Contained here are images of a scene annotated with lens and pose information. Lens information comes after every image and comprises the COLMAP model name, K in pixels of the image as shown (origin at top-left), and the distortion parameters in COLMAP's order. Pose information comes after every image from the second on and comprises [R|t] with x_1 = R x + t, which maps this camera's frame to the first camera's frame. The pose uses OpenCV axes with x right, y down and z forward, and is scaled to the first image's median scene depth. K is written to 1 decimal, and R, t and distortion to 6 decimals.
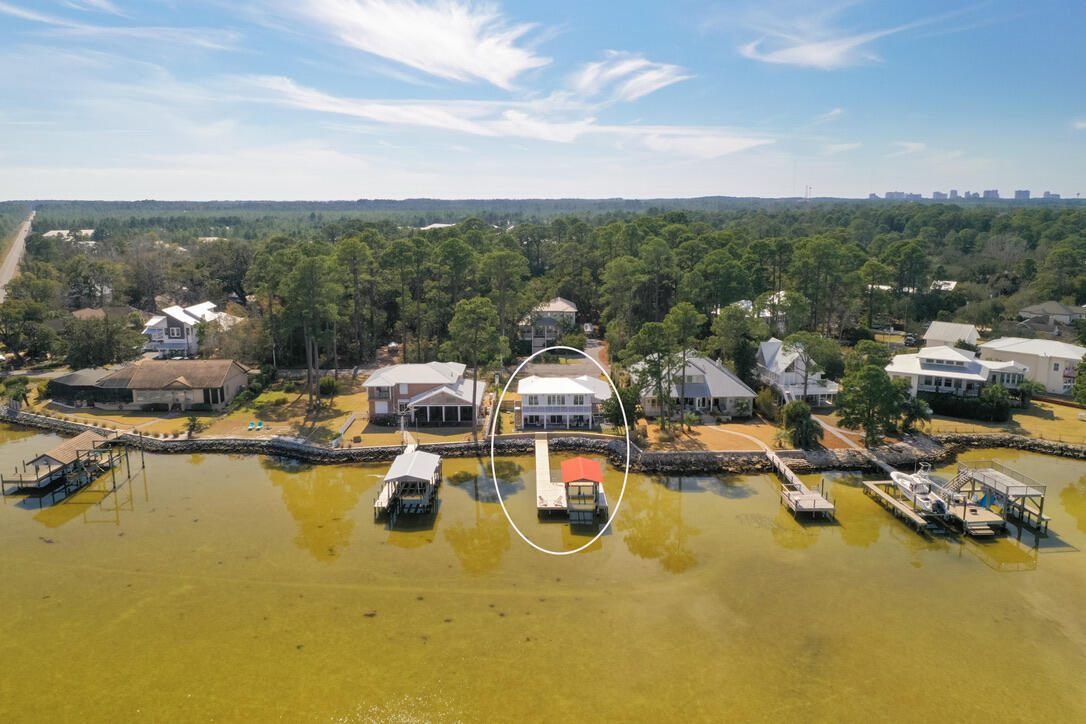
lens RADIAL K [[871.9, 0, 543.0], [0, 871.9, 362.0], [0, 0, 1]] dist [-0.003997, -0.002061]
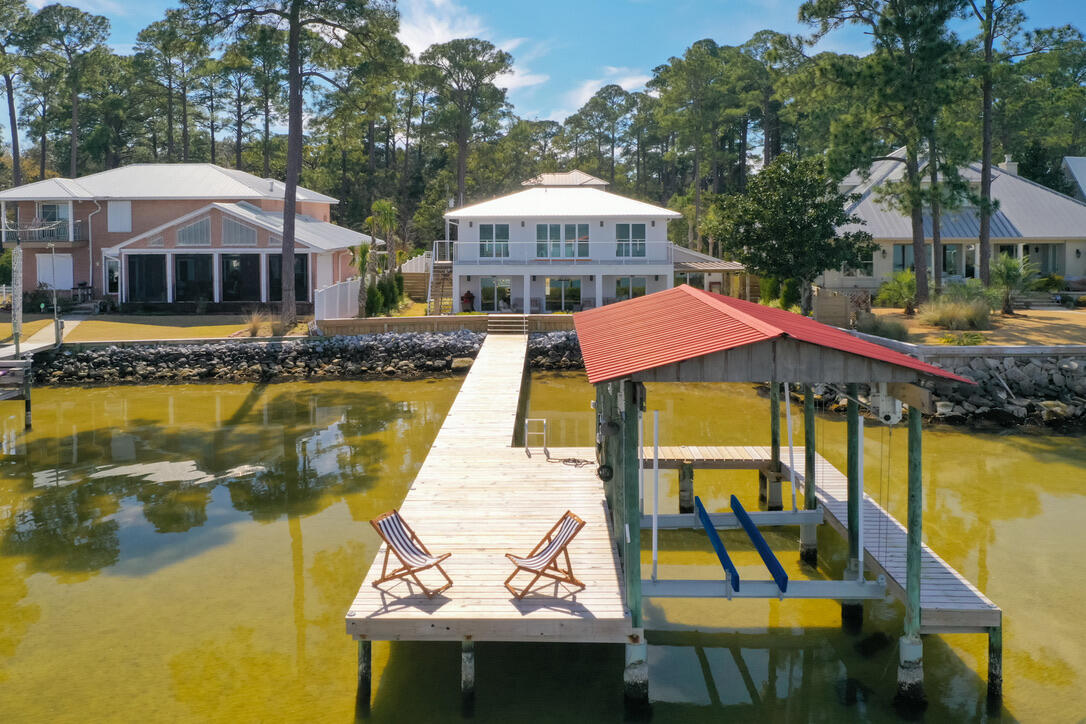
lens RADIAL K [[871.9, 0, 543.0], [0, 871.9, 362.0], [0, 0, 1]] dist [-0.003997, -0.002061]
pose [[0.999757, 0.006711, -0.020994, 0.015683], [-0.007753, 0.998721, -0.049956, 0.112329], [0.020632, 0.050107, 0.998531, 0.714176]]
